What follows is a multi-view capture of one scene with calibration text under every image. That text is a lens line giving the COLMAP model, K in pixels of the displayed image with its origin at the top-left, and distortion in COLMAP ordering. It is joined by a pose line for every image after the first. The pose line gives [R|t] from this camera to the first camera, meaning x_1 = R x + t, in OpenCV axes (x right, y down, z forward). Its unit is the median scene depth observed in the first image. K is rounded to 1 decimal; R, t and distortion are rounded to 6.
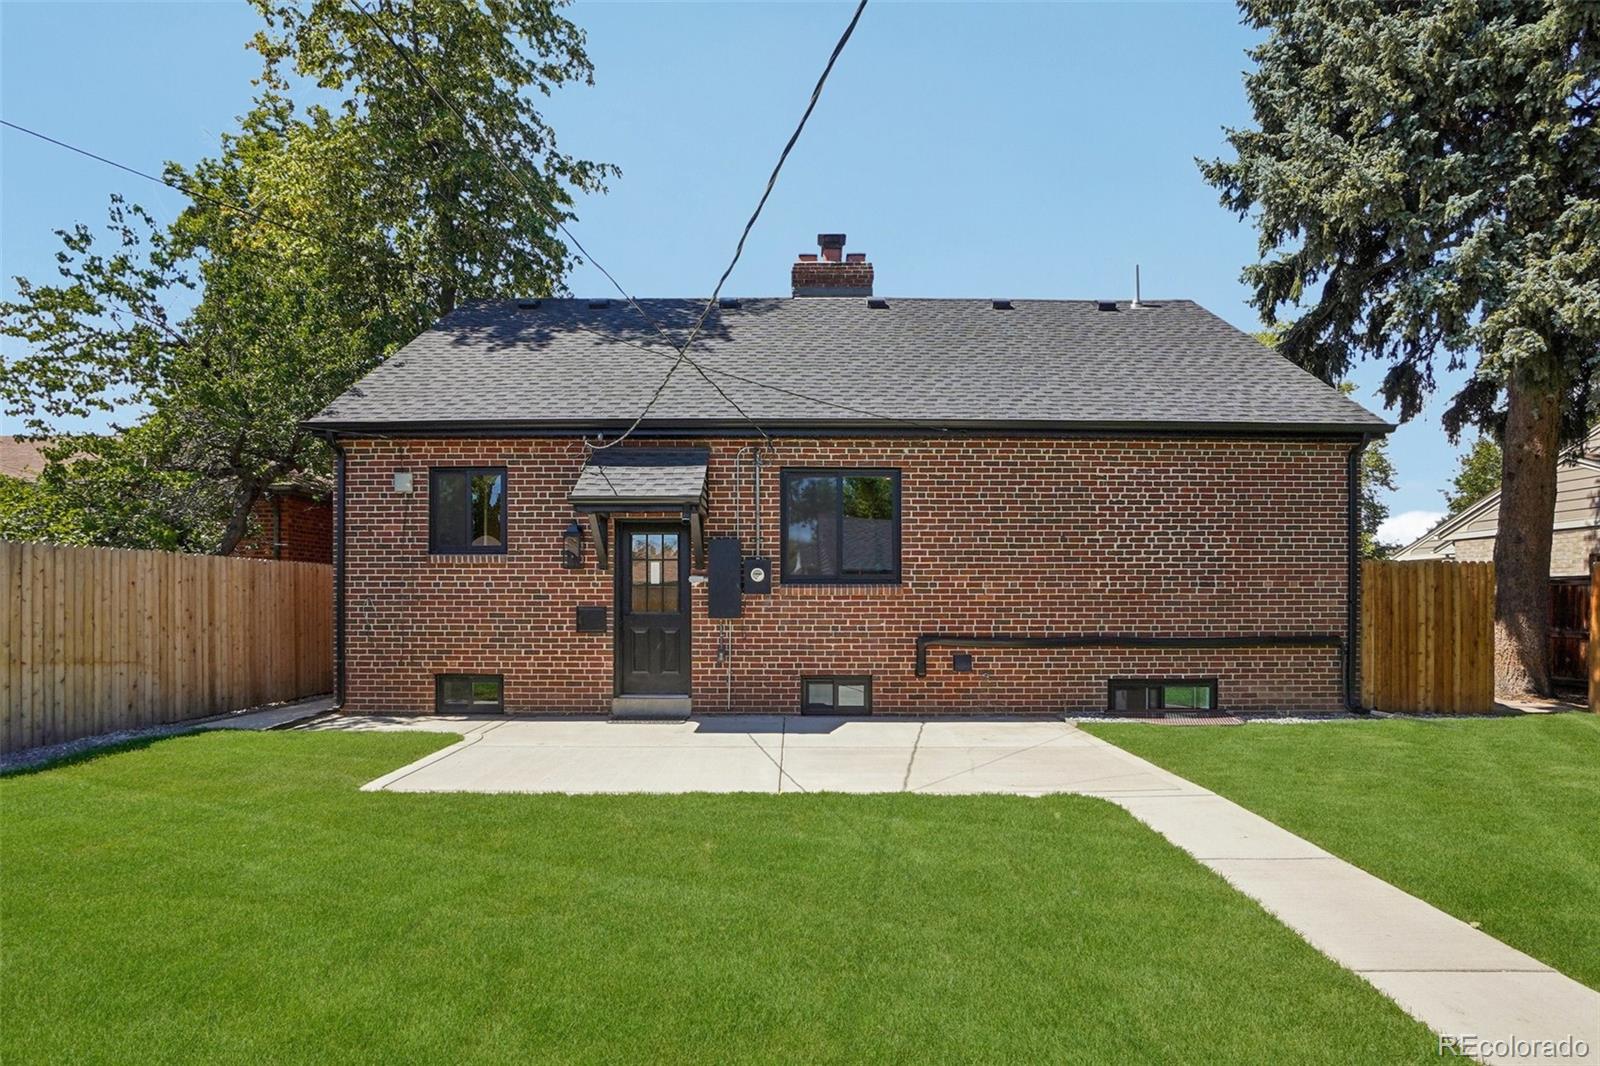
lens RADIAL K [[848.5, 0, 800.4], [0, 848.5, 612.4], [0, 0, 1]] dist [-0.059407, 0.029222]
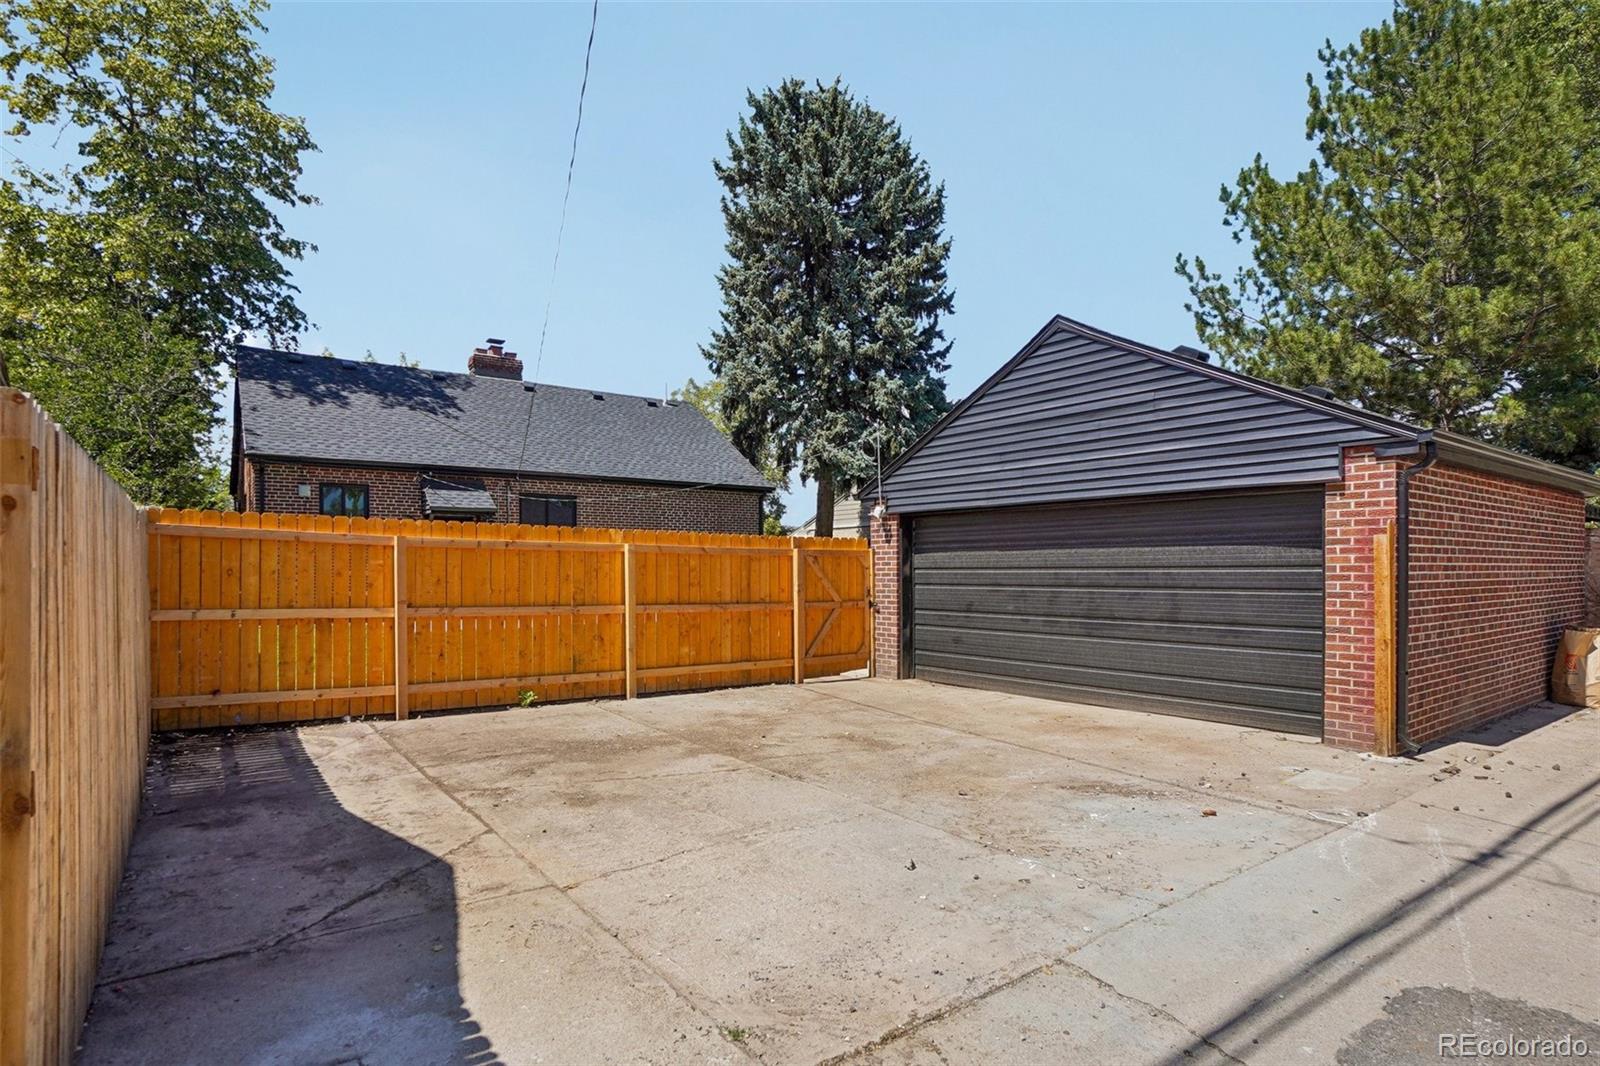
lens RADIAL K [[826.9, 0, 802.7], [0, 826.9, 571.3], [0, 0, 1]] dist [0.000099, 0.000001]
pose [[0.816784, -0.006001, 0.576912, -0.616491], [0.007699, 0.999970, -0.000498, 0.024253], [-0.576892, 0.004849, 0.816806, -1.021858]]
